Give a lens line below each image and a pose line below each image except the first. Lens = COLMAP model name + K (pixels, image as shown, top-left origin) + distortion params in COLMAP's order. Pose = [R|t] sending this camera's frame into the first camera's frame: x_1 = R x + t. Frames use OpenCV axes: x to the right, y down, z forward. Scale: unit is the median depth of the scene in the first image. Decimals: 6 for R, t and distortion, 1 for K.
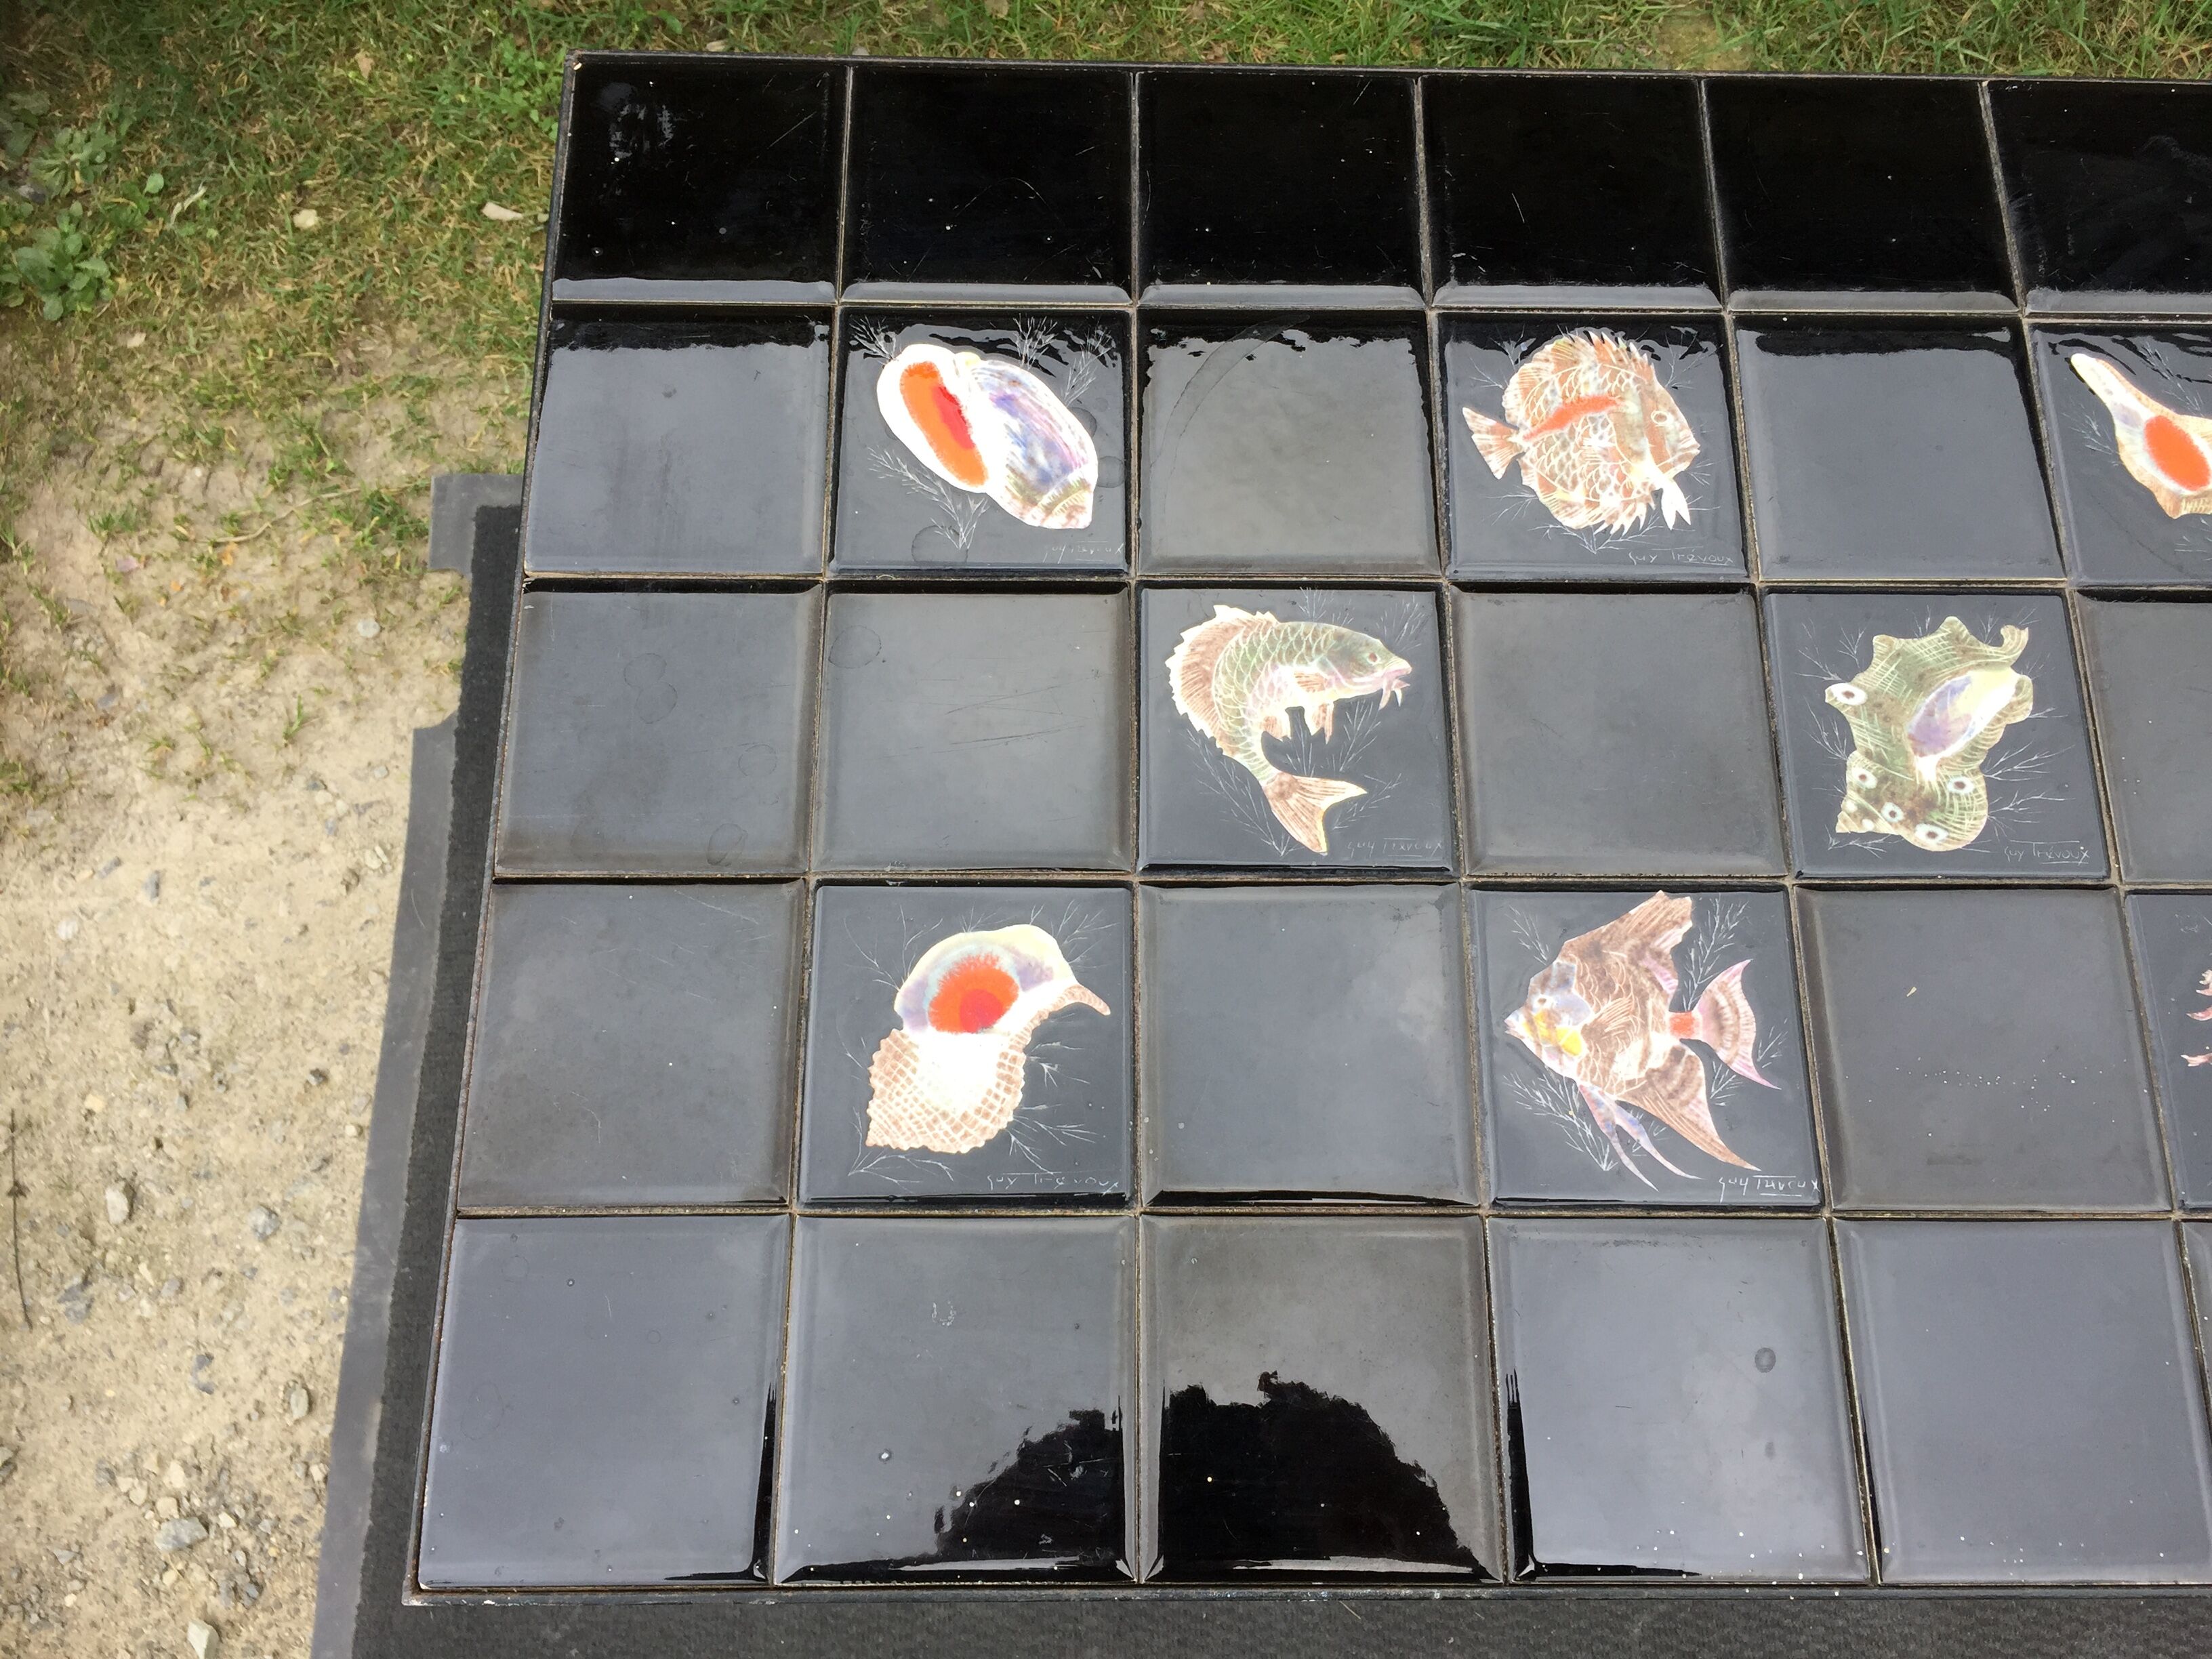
lens RADIAL K [[1872.6, 0, 1105.1], [0, 1872.6, 829.7], [0, 0, 1]] dist [0.085308, -0.112529]
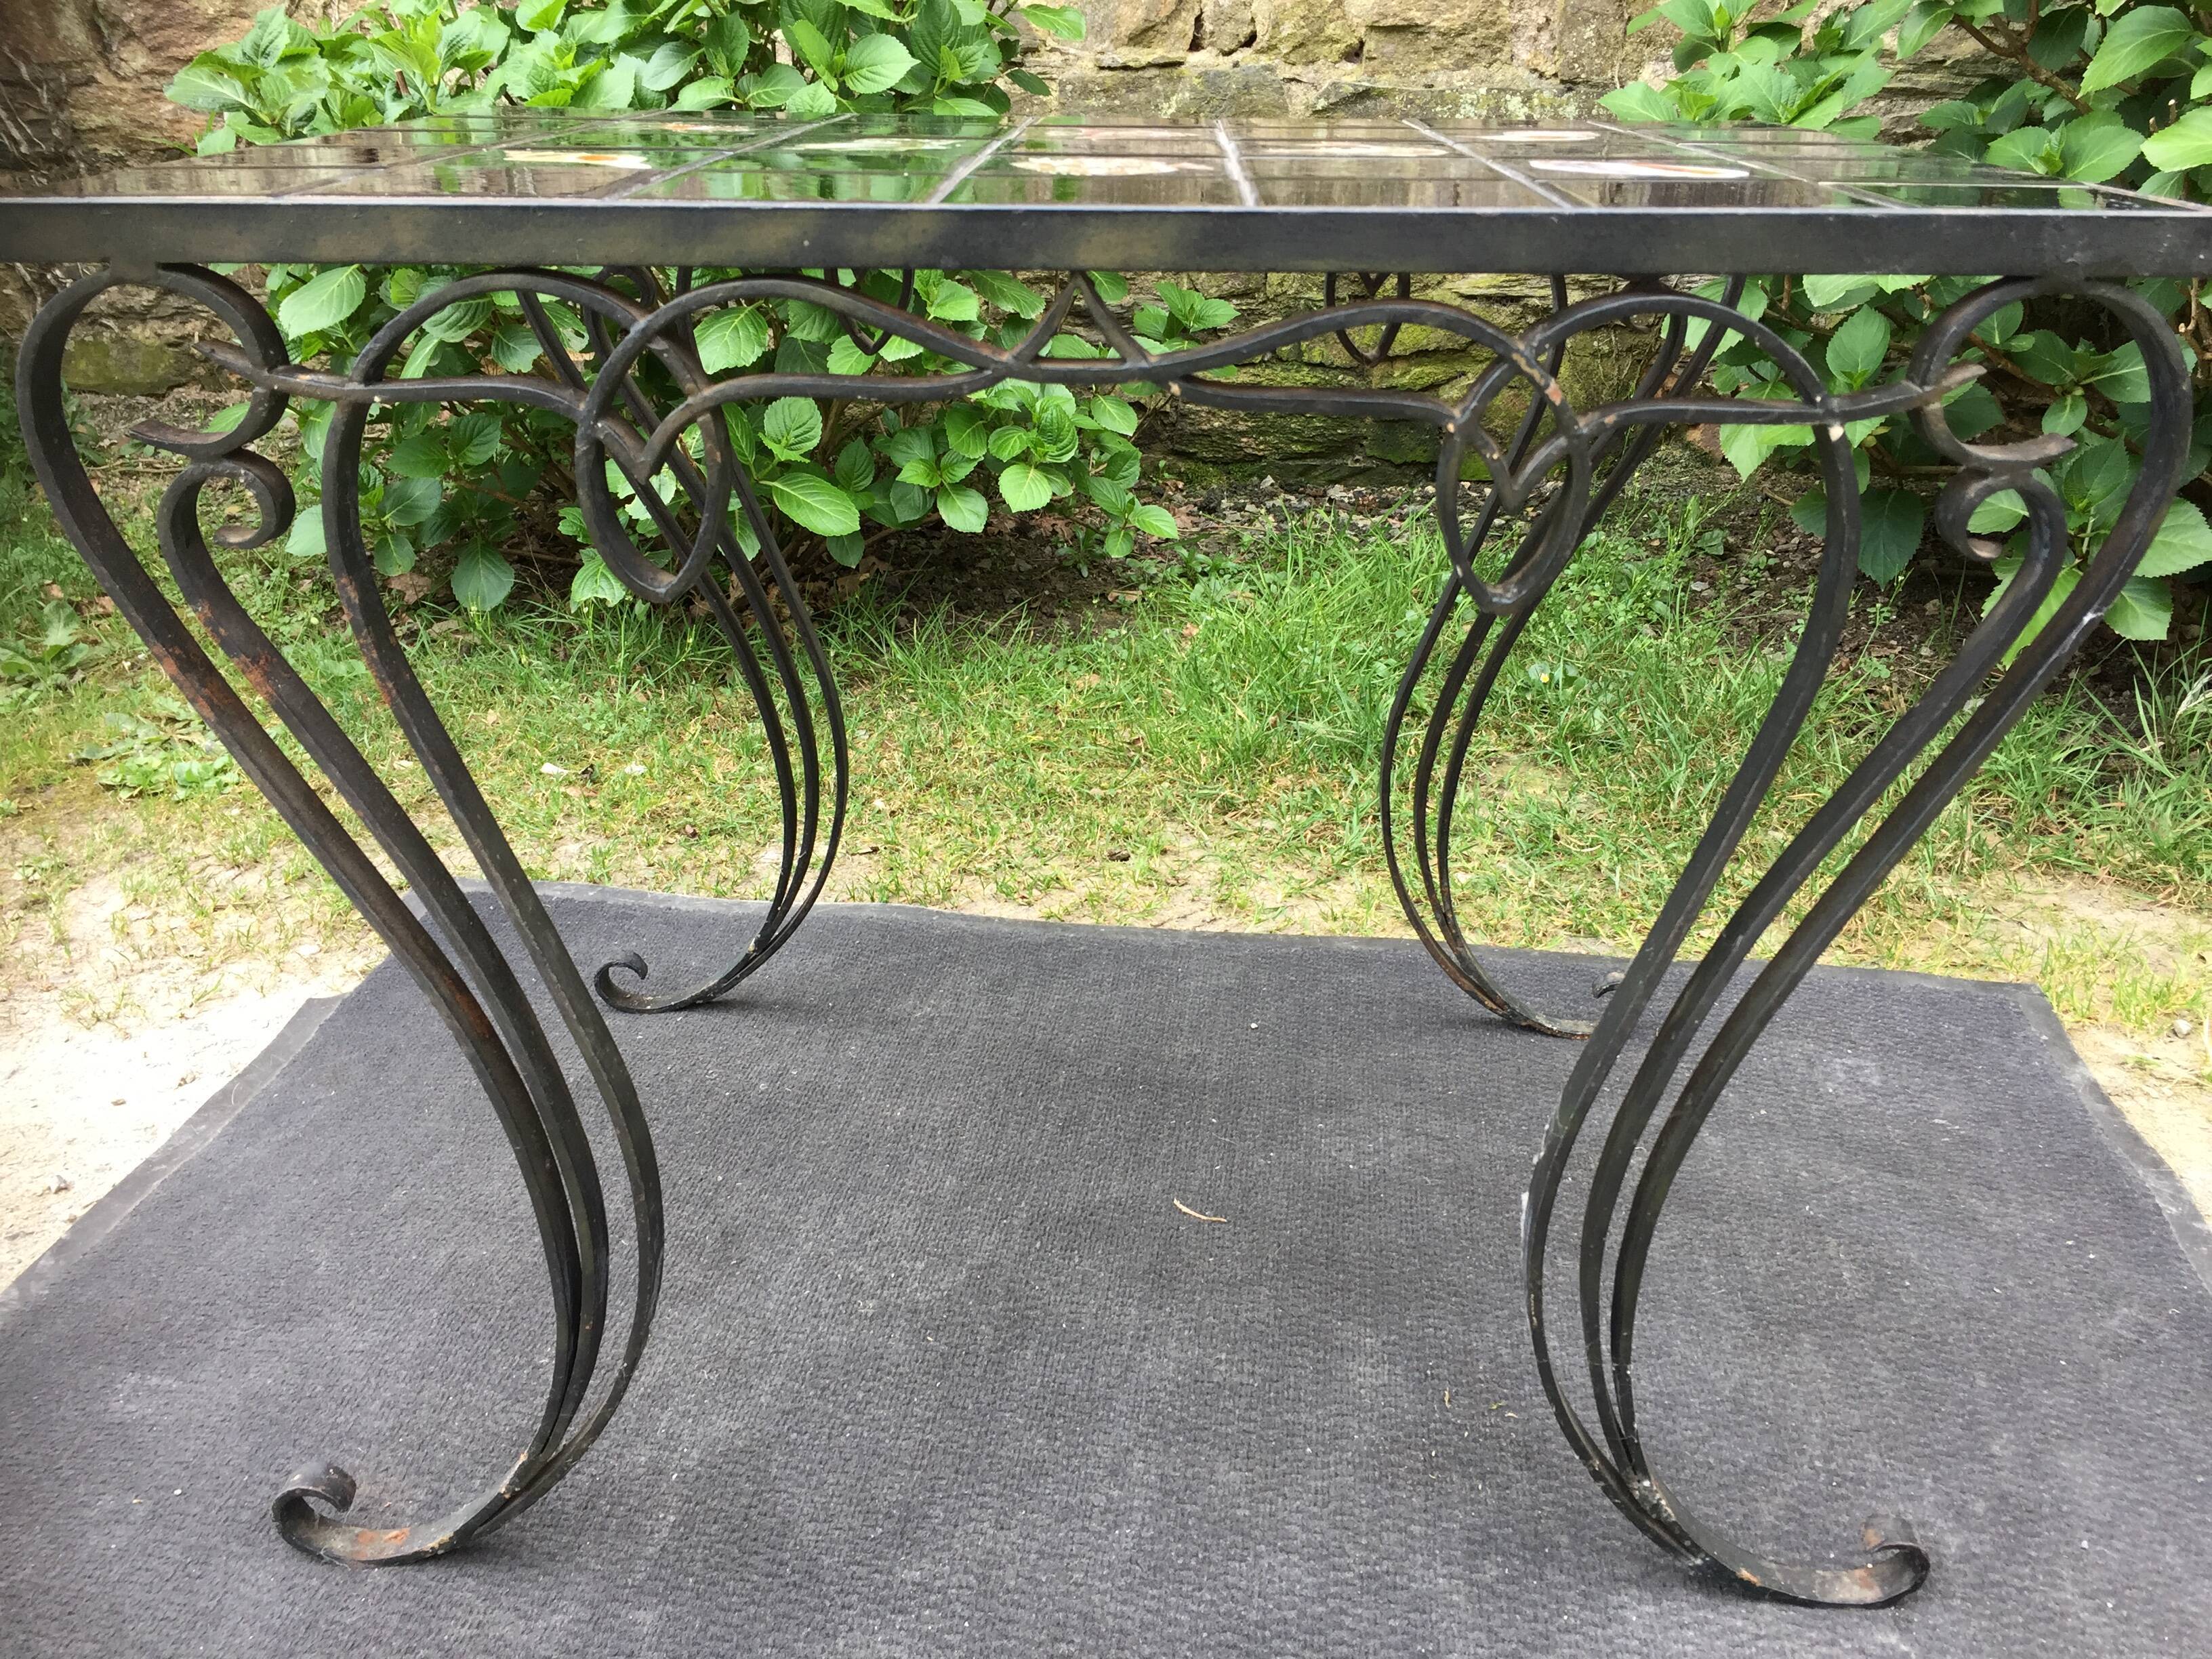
lens RADIAL K [[1872.6, 0, 1105.1], [0, 1872.6, 829.7], [0, 0, 1]] dist [0.085308, -0.112529]
pose [[0.992384, 0.042042, -0.115787, 0.415759], [-0.114652, 0.658957, -0.743391, 1.262526], [0.045045, 0.751005, 0.658758, 0.455618]]
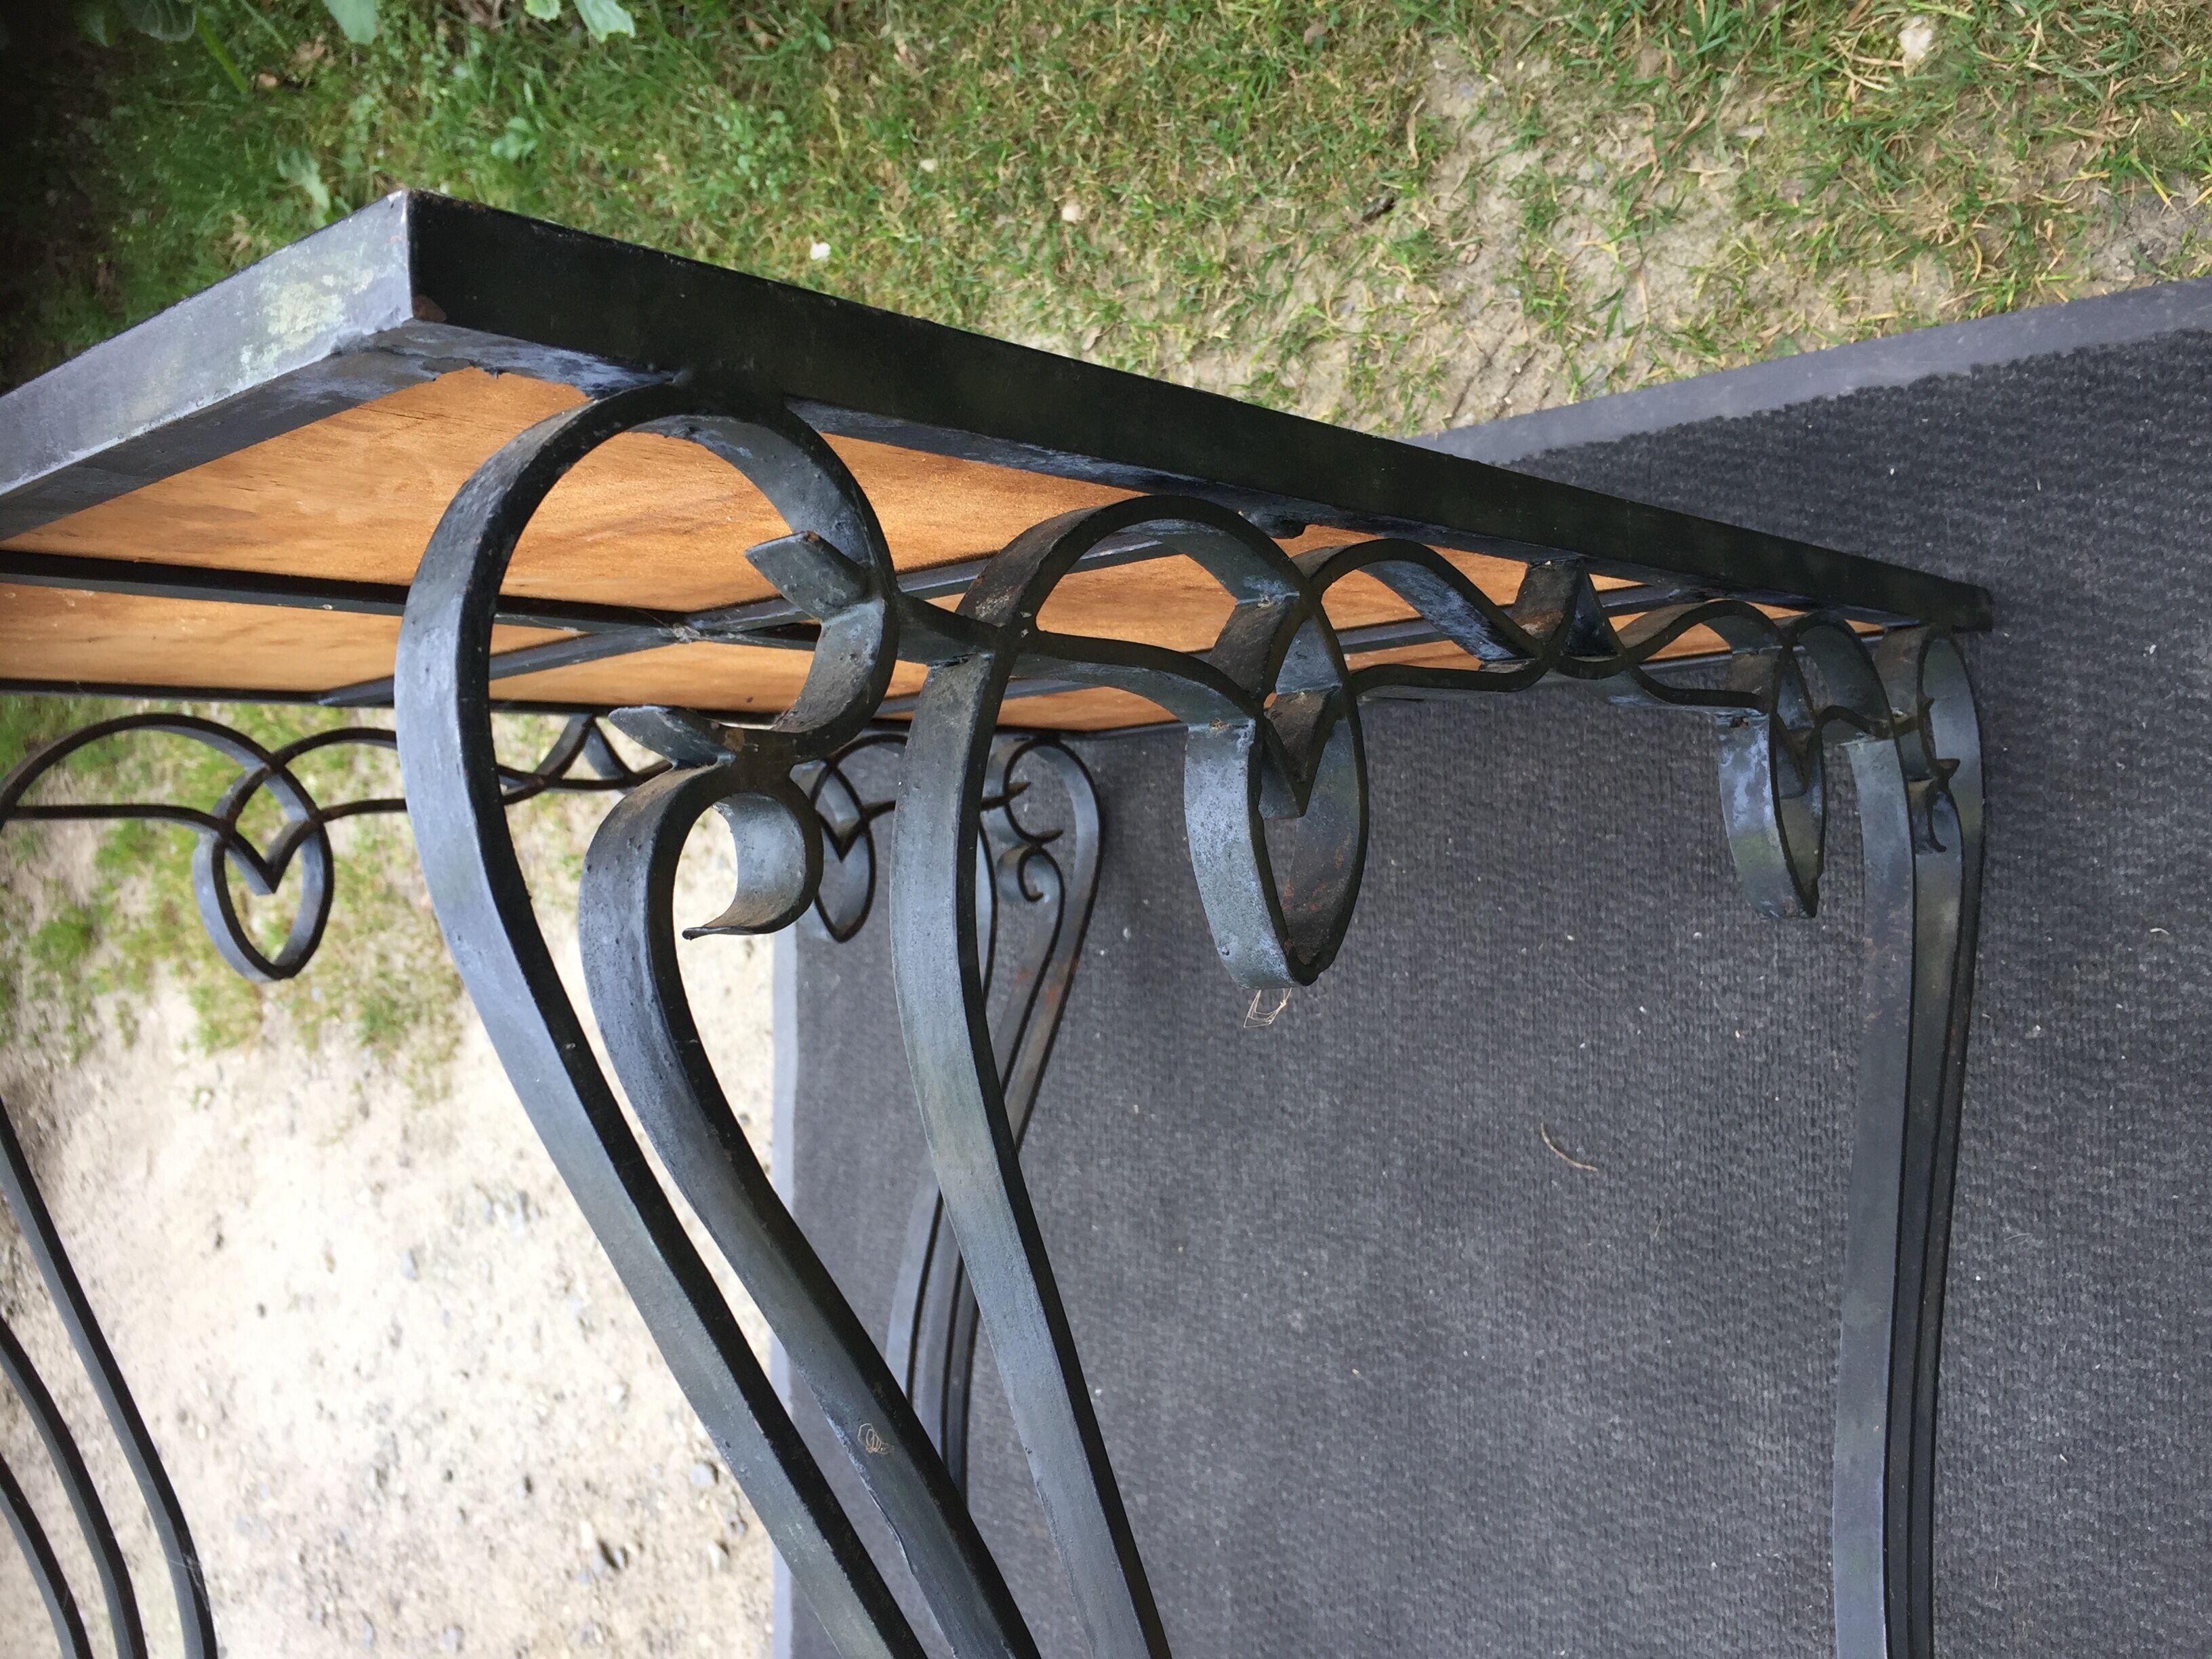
lens RADIAL K [[1851.6, 0, 1095.9], [0, 1851.6, 819.5], [0, 0, 1]] dist [0.078243, -0.115828]
pose [[0.745028, -0.047014, -0.665375, 1.040590], [0.216763, 0.960438, 0.174849, -0.403721], [0.630831, -0.274497, 0.725744, 0.615063]]
